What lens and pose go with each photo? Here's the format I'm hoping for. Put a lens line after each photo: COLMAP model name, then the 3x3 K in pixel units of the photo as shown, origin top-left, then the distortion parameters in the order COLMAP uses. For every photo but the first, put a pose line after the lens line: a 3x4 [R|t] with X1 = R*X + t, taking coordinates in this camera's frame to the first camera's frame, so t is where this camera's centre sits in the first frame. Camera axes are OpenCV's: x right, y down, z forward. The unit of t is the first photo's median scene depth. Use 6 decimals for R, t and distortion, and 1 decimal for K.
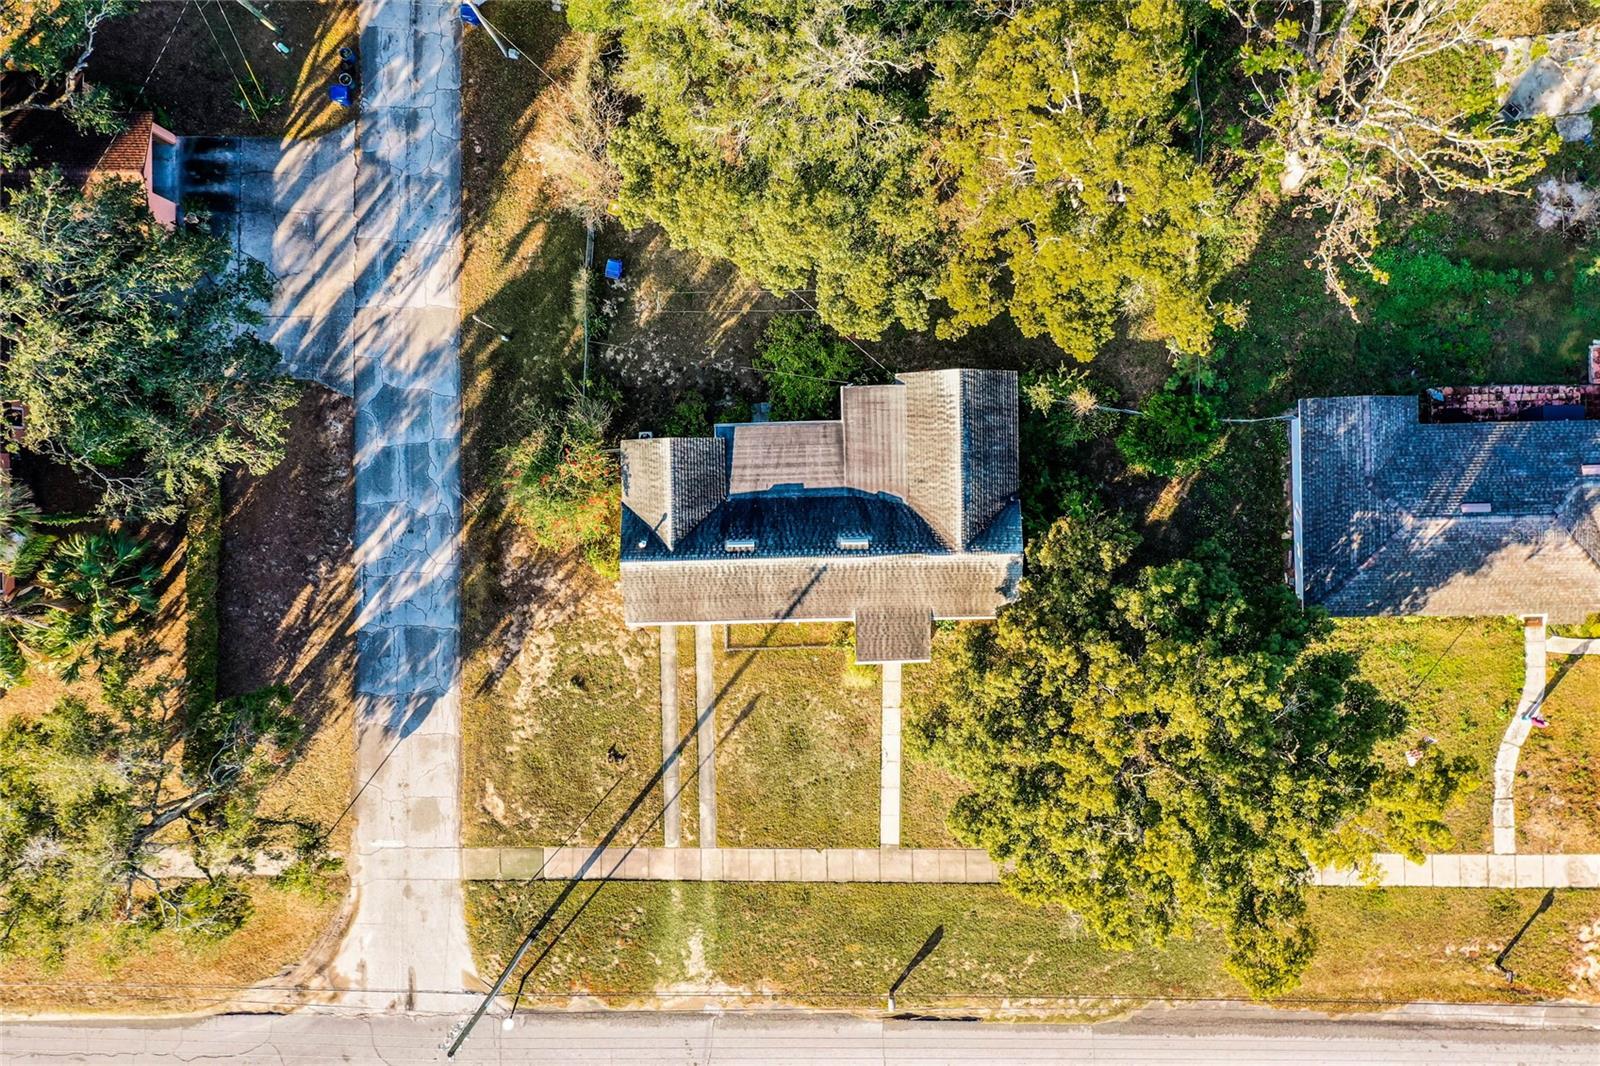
lens RADIAL K [[1259.2, 0, 799.9], [0, 1259.2, 533.0], [0, 0, 1]] dist [0.016957, 0.000168]
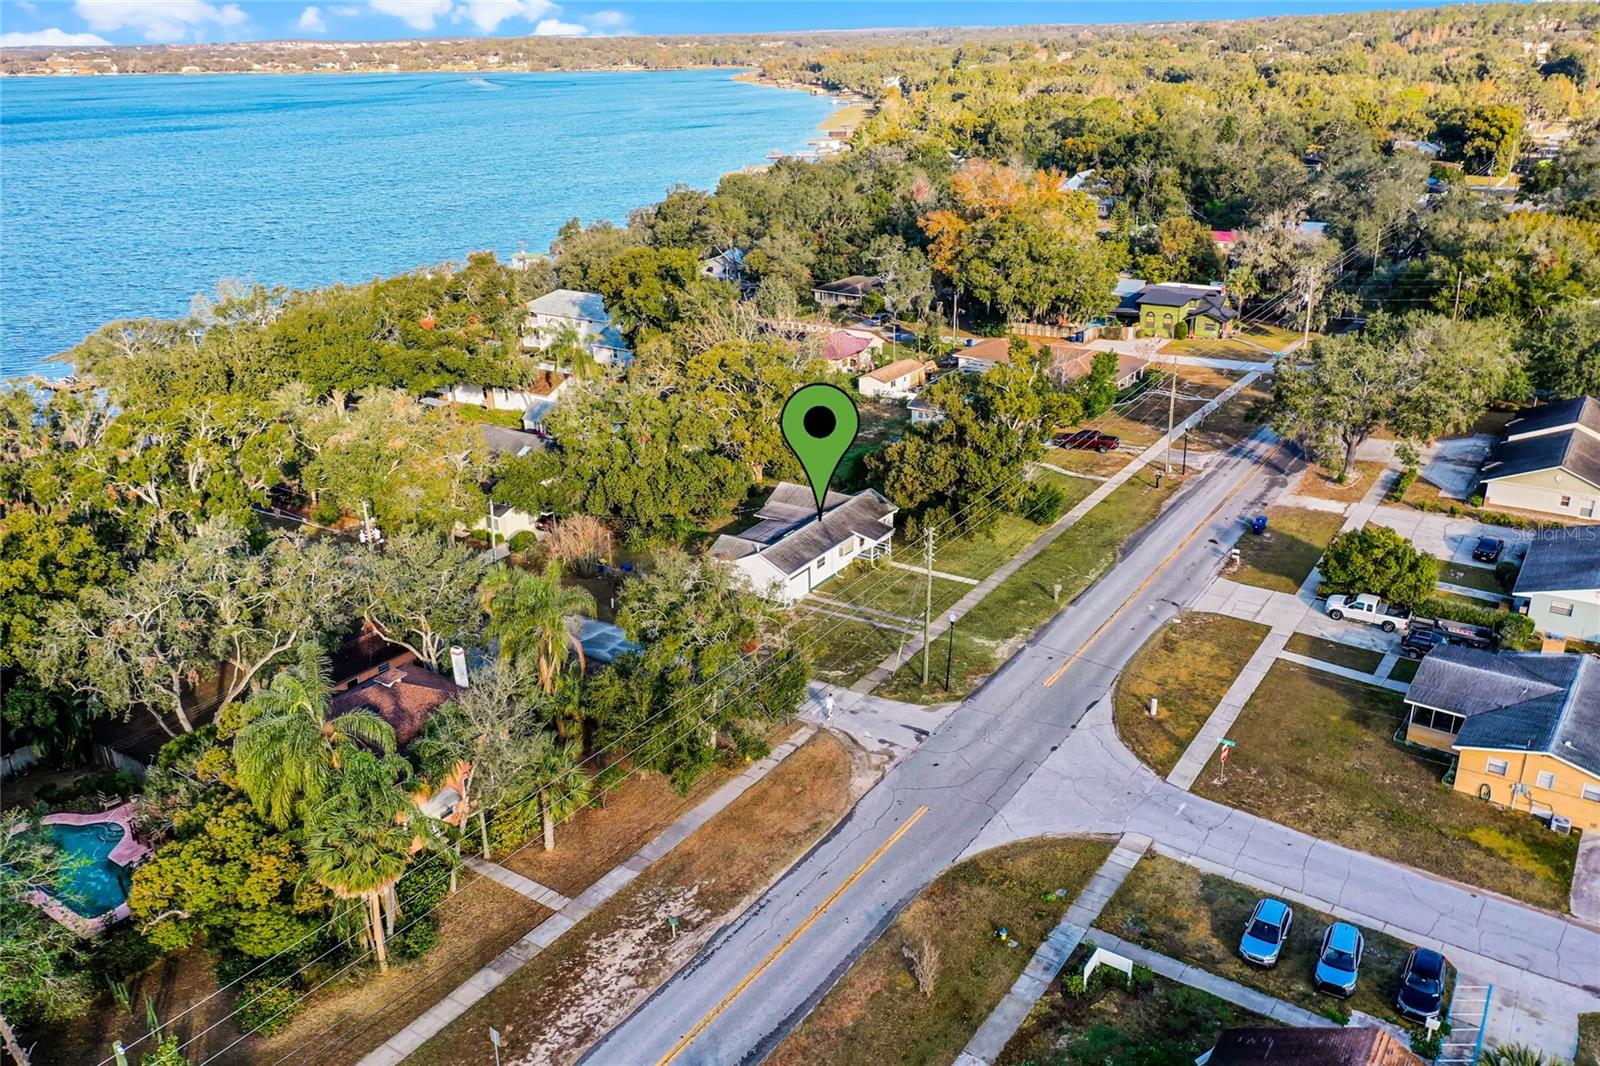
lens RADIAL K [[1259.2, 0, 800.5], [0, 1259.2, 534.2], [0, 0, 1]] dist [0.016957, 0.000168]
pose [[0.568212, -0.293202, 0.768875, -1.384876], [0.822635, 0.179500, -0.539491, 0.969501], [0.020167, 0.939049, 0.343192, 0.327572]]
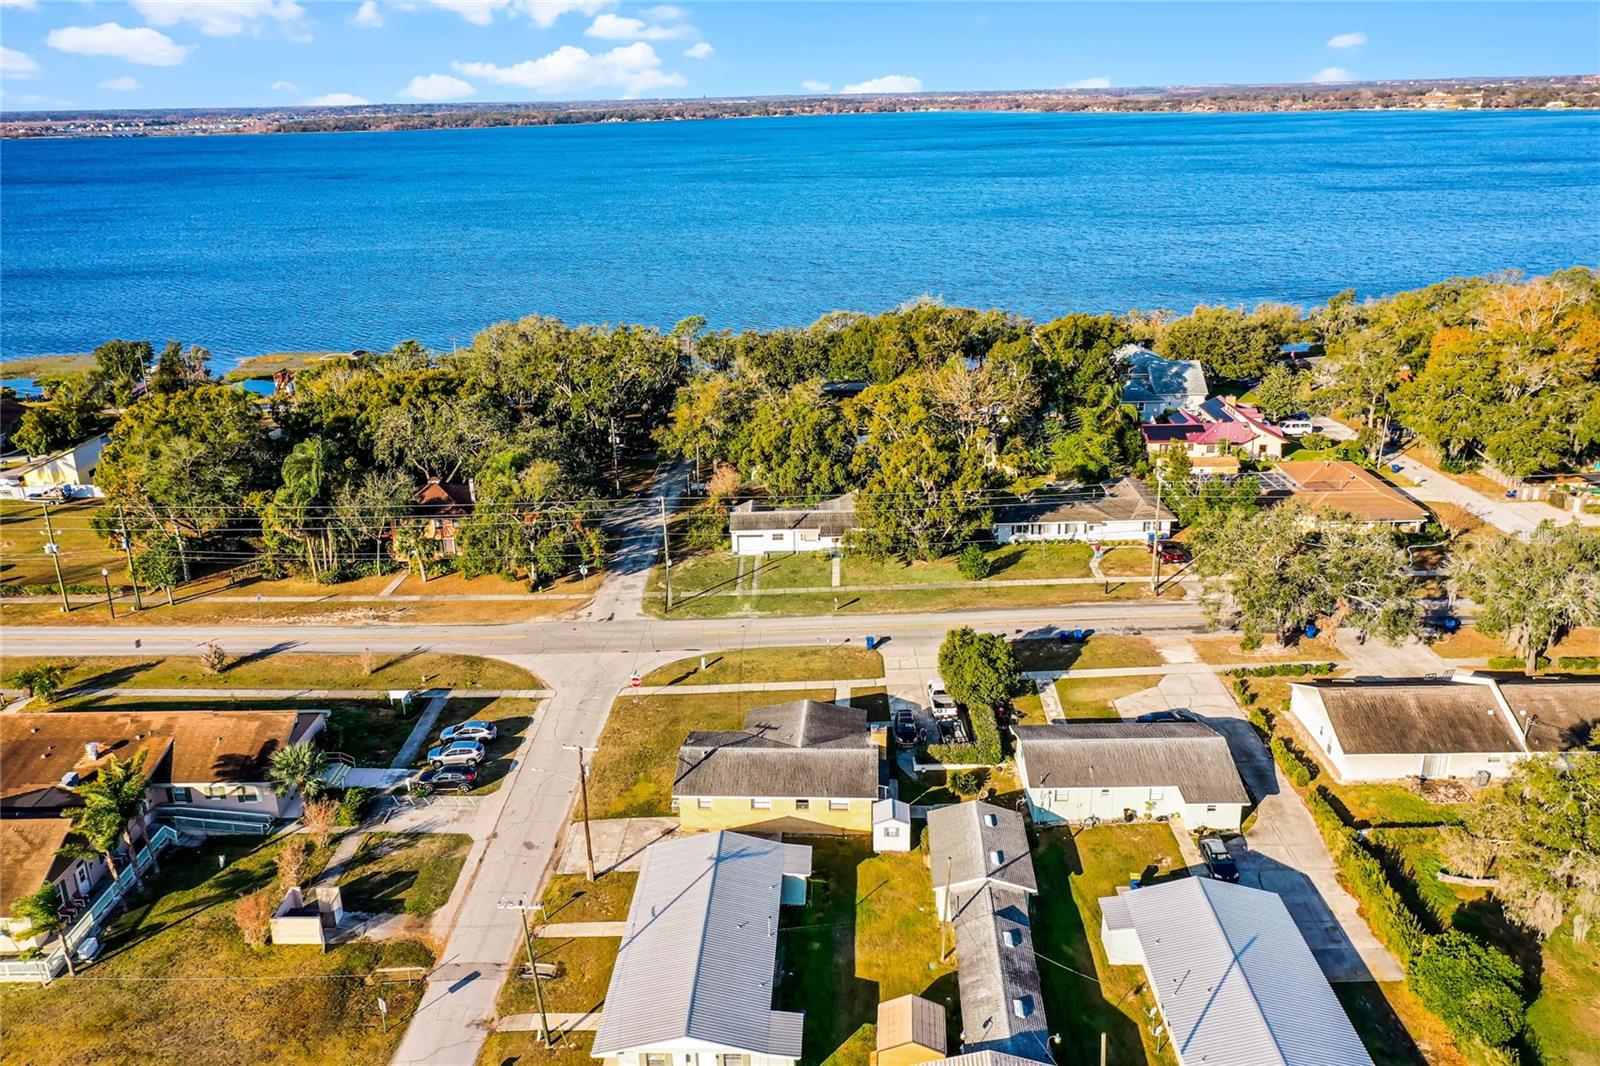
lens RADIAL K [[1259.2, 0, 803.7], [0, 1259.2, 530.7], [0, 0, 1]] dist [0.016957, 0.000168]
pose [[0.999812, 0.010435, -0.016371, 0.050165], [-0.018821, 0.314216, -0.949165, 2.346278], [-0.004760, 0.949294, 0.314353, 0.193947]]
